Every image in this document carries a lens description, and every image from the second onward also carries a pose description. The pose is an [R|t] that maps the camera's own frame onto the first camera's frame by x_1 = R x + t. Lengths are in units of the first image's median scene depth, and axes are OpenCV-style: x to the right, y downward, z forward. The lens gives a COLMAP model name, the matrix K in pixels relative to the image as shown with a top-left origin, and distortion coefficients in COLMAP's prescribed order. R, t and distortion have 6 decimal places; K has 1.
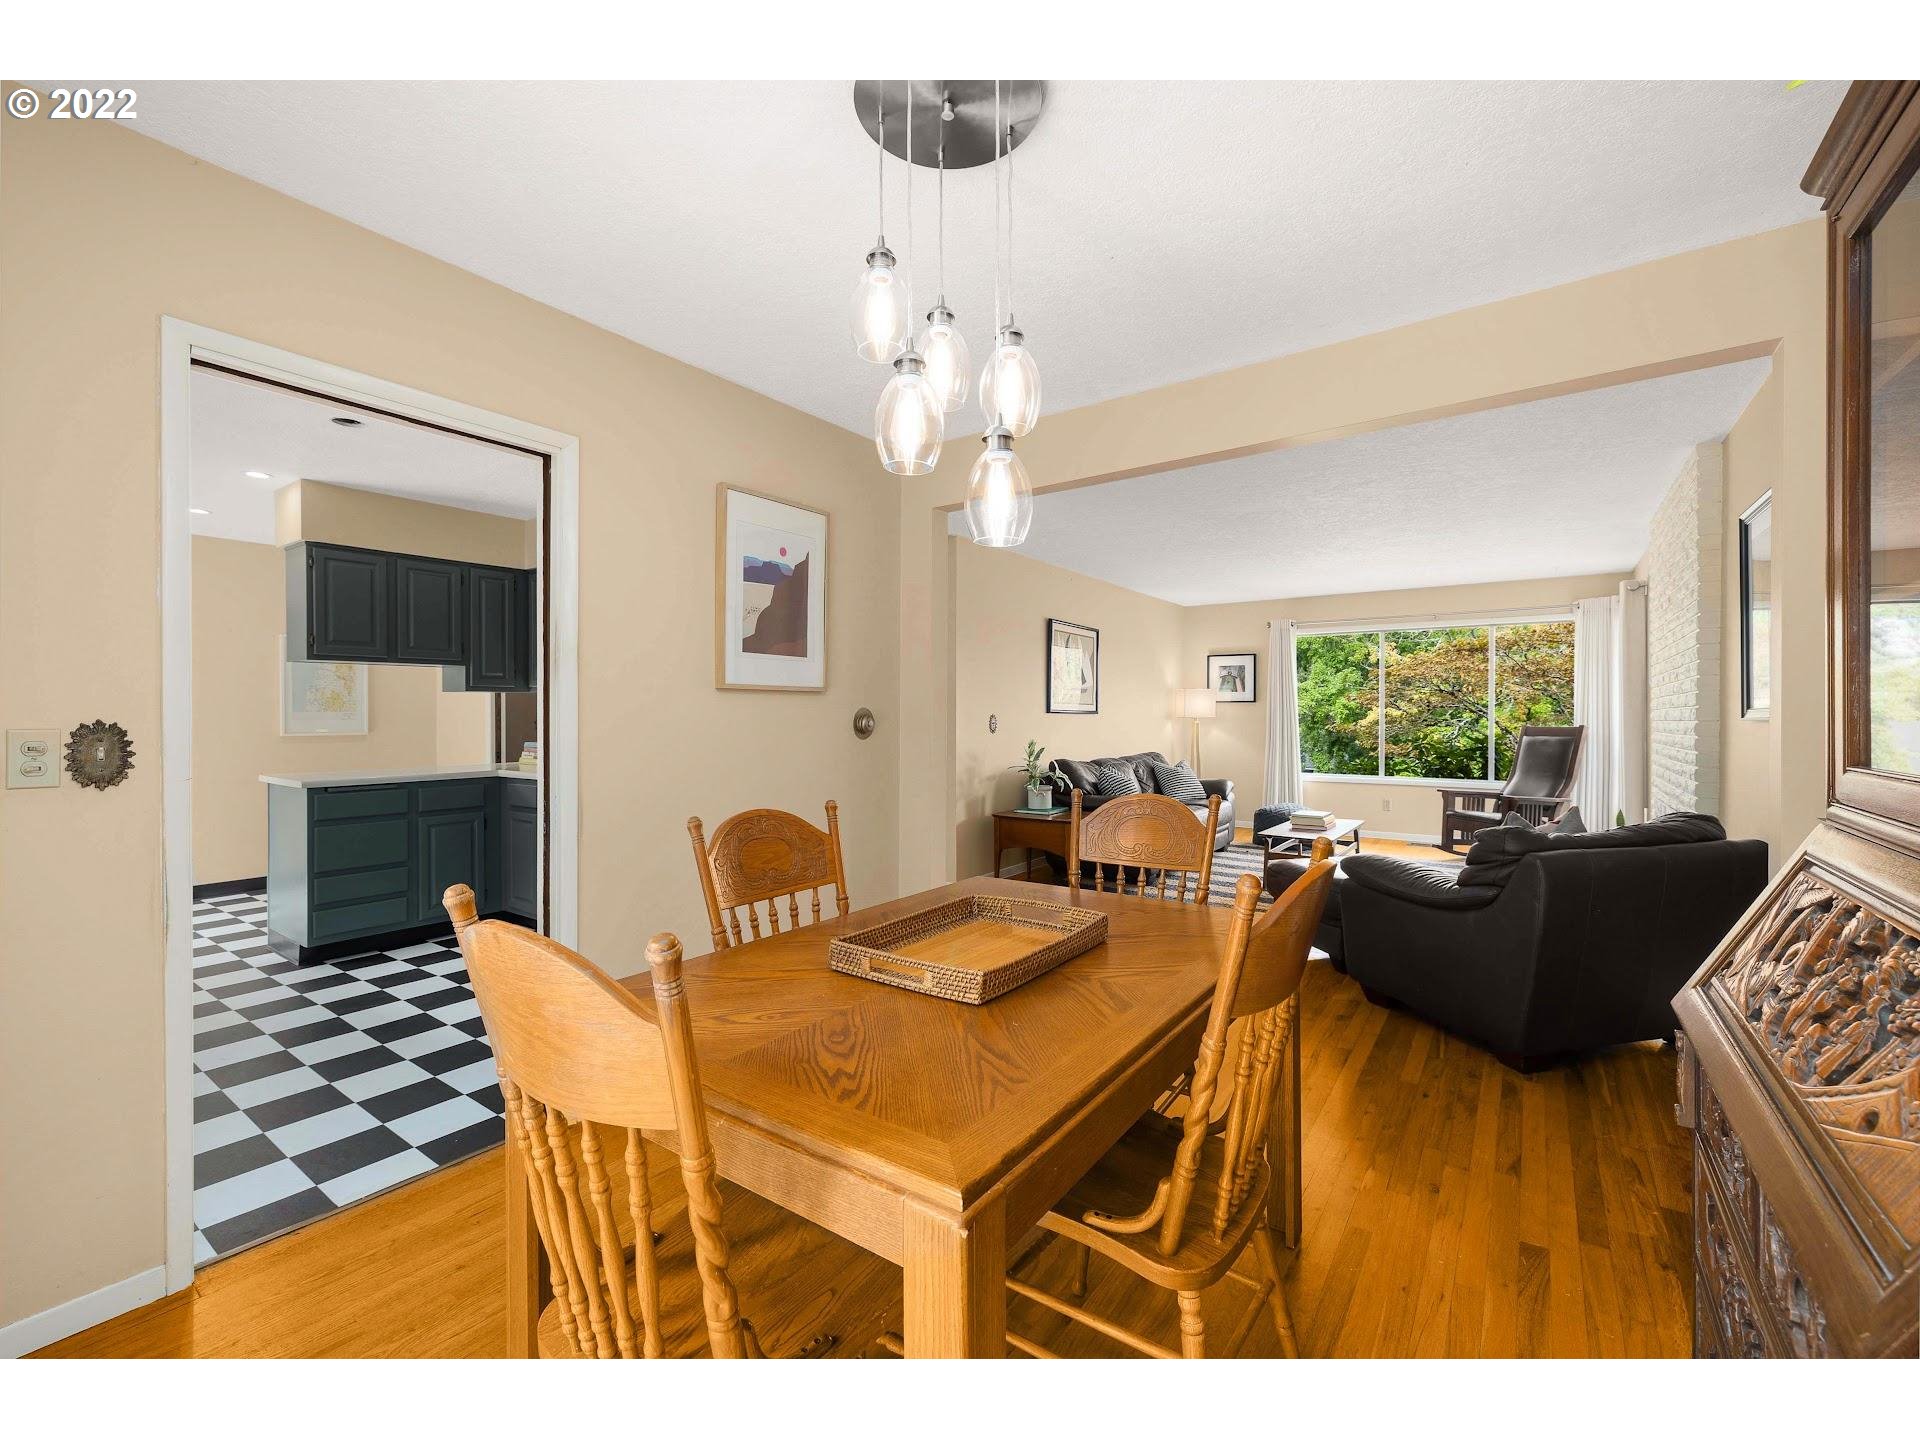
lens RADIAL K [[789.3, 0, 967.7], [0, 789.3, 723.4], [0, 0, 1]] dist [-0.000197, -0.001244]
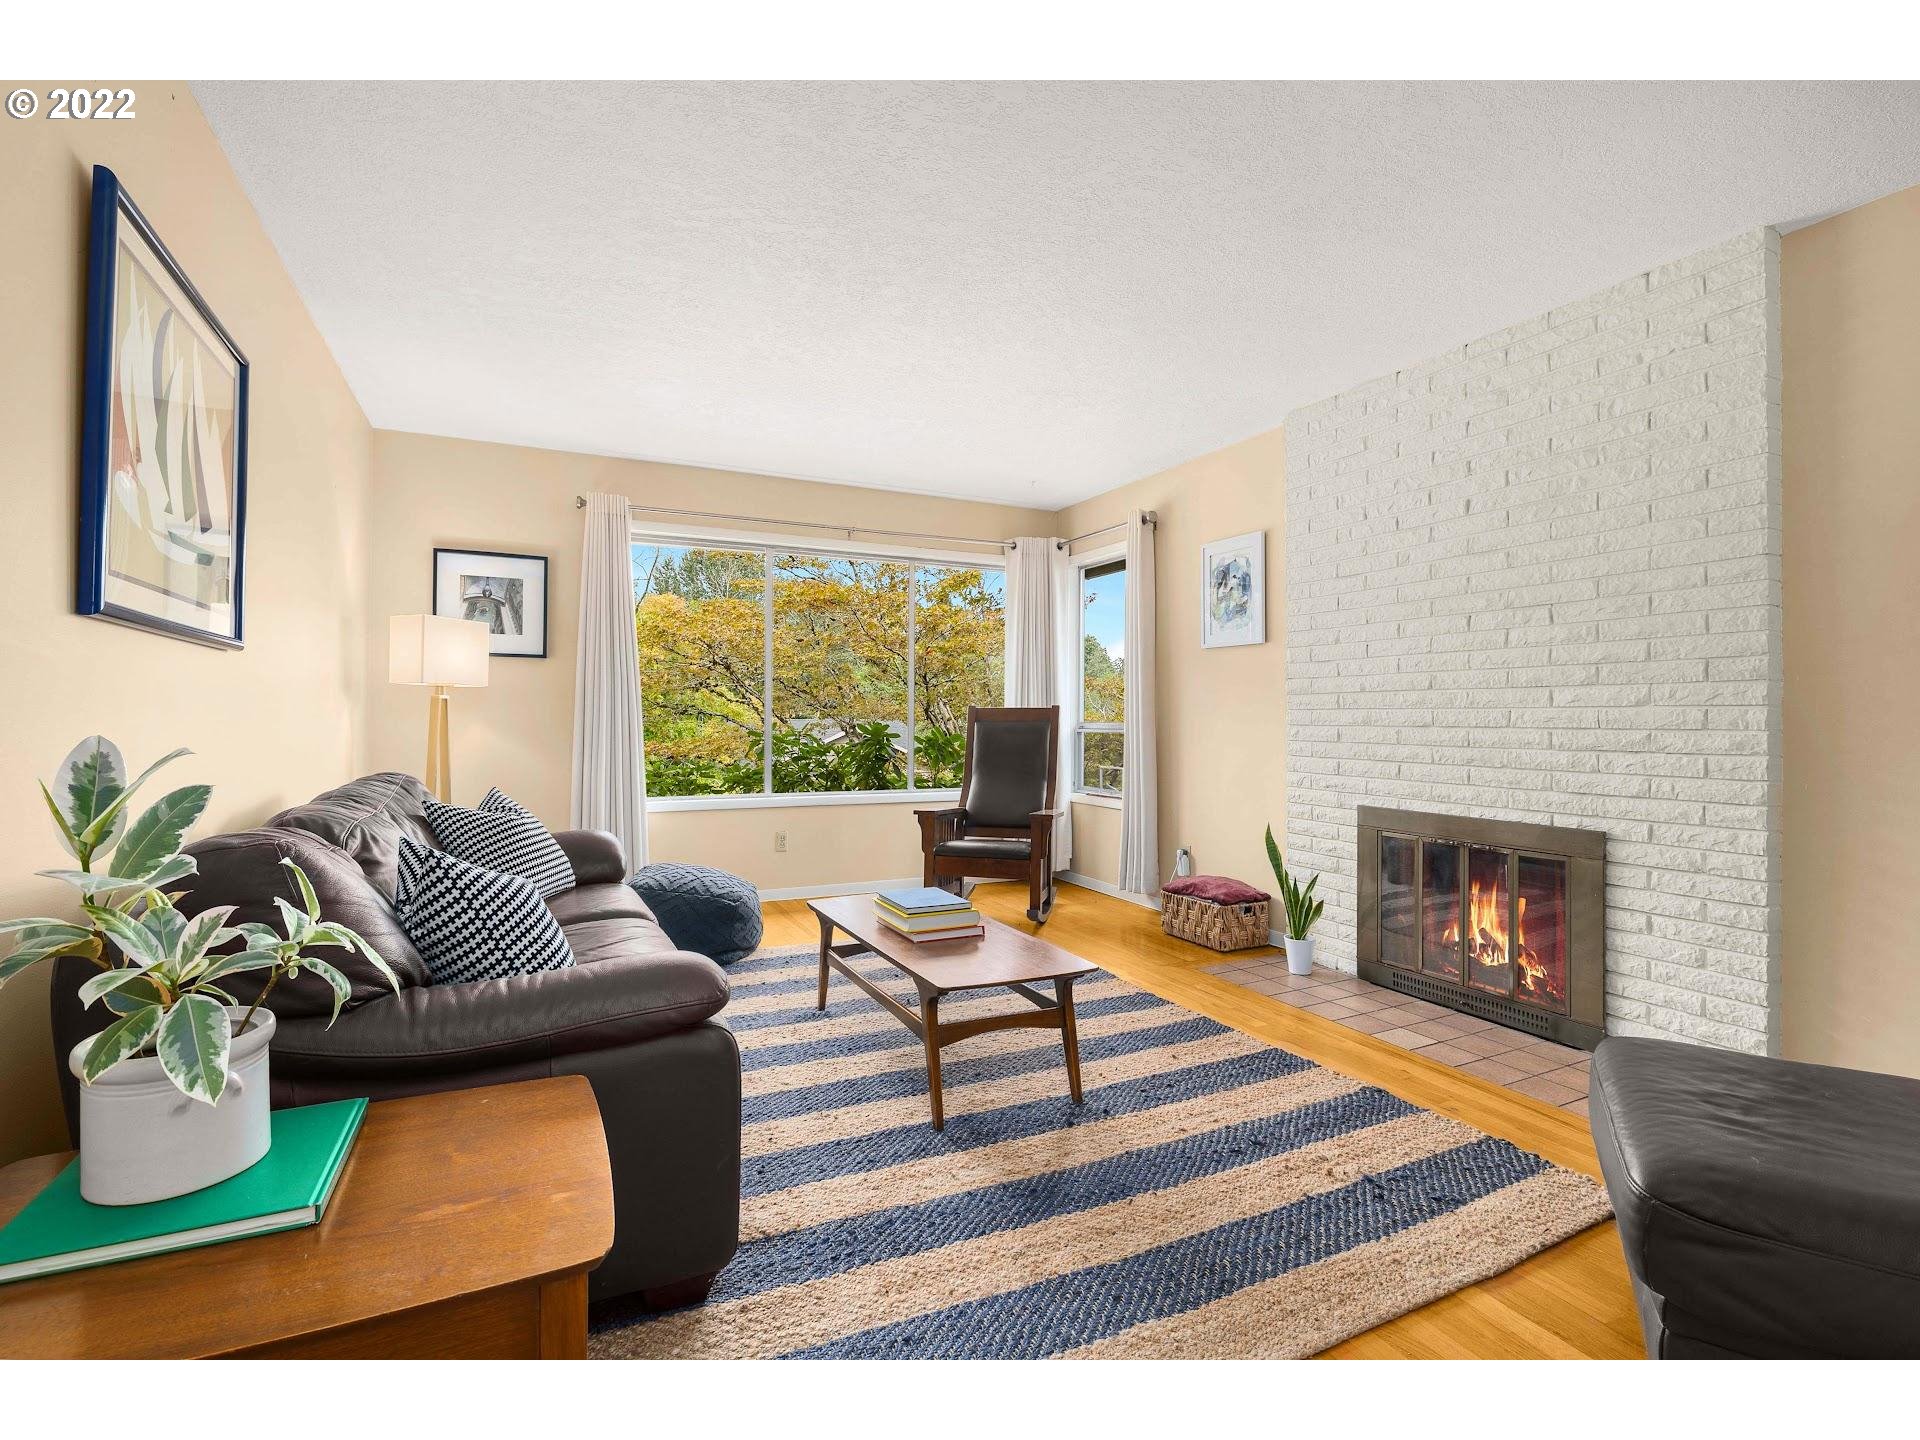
lens RADIAL K [[914.0, 0, 960.1], [0, 914.0, 702.4], [0, 0, 1]] dist [-0.004959, -0.000036]
pose [[0.493674, 0.015353, 0.869512, 0.005182], [0.002504, 0.999815, -0.019076, 0.012023], [-0.869644, 0.011595, 0.493544, 0.524006]]
